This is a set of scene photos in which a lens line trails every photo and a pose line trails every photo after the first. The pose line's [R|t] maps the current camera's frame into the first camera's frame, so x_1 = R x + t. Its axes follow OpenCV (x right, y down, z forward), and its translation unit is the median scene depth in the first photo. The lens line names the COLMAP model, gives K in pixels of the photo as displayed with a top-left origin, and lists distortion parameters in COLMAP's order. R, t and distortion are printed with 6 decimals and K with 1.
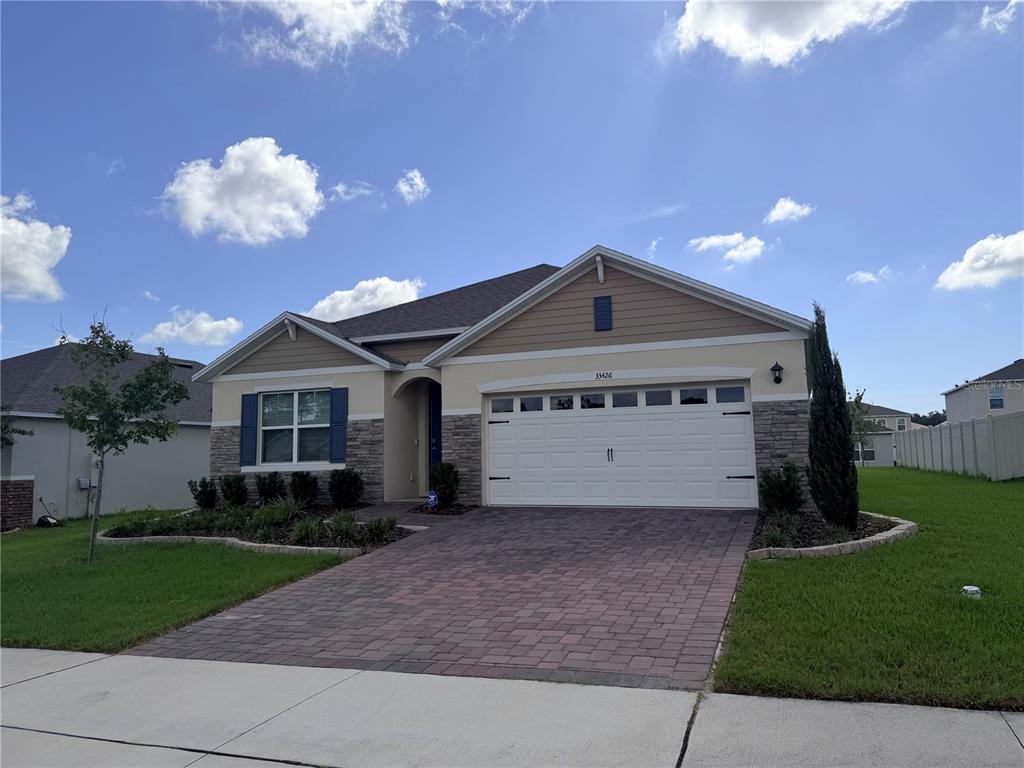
lens RADIAL K [[723.7, 0, 512.0], [0, 723.7, 384.0], [0, 0, 1]] dist [0.063509, -0.151964]
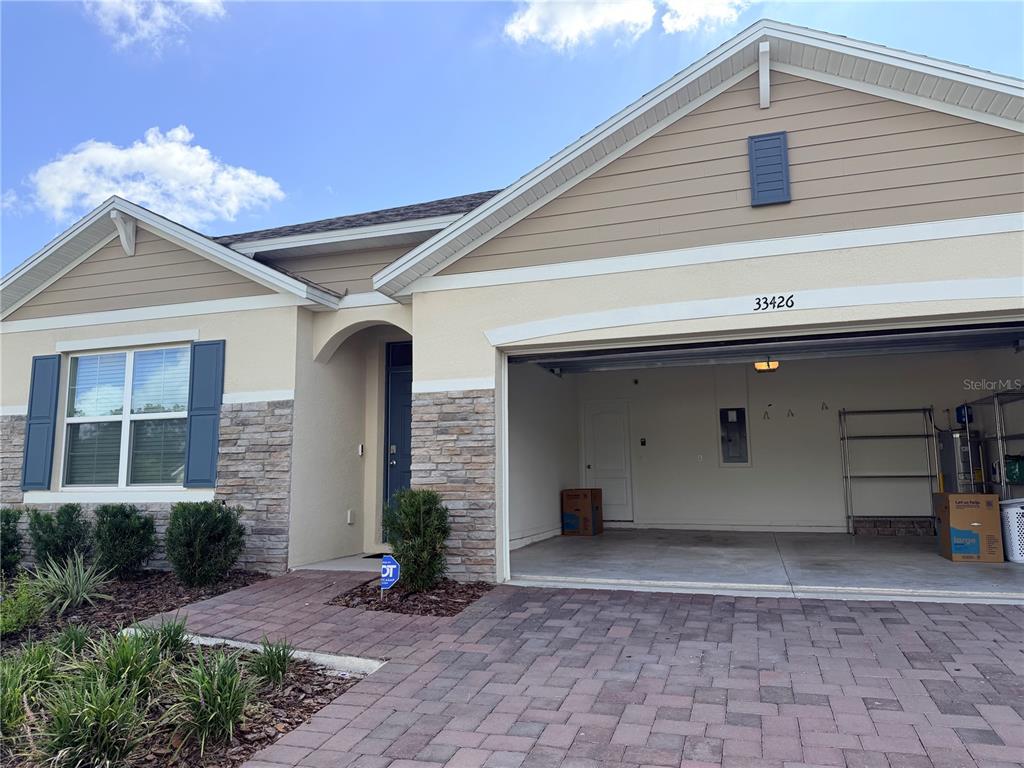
lens RADIAL K [[723.7, 0, 512.0], [0, 723.7, 384.0], [0, 0, 1]] dist [0.063509, -0.151964]
pose [[0.998044, 0.017632, 0.059978, -0.057102], [-0.015490, 0.999232, -0.035999, 0.052111], [-0.060566, 0.034999, 0.997550, 0.490939]]
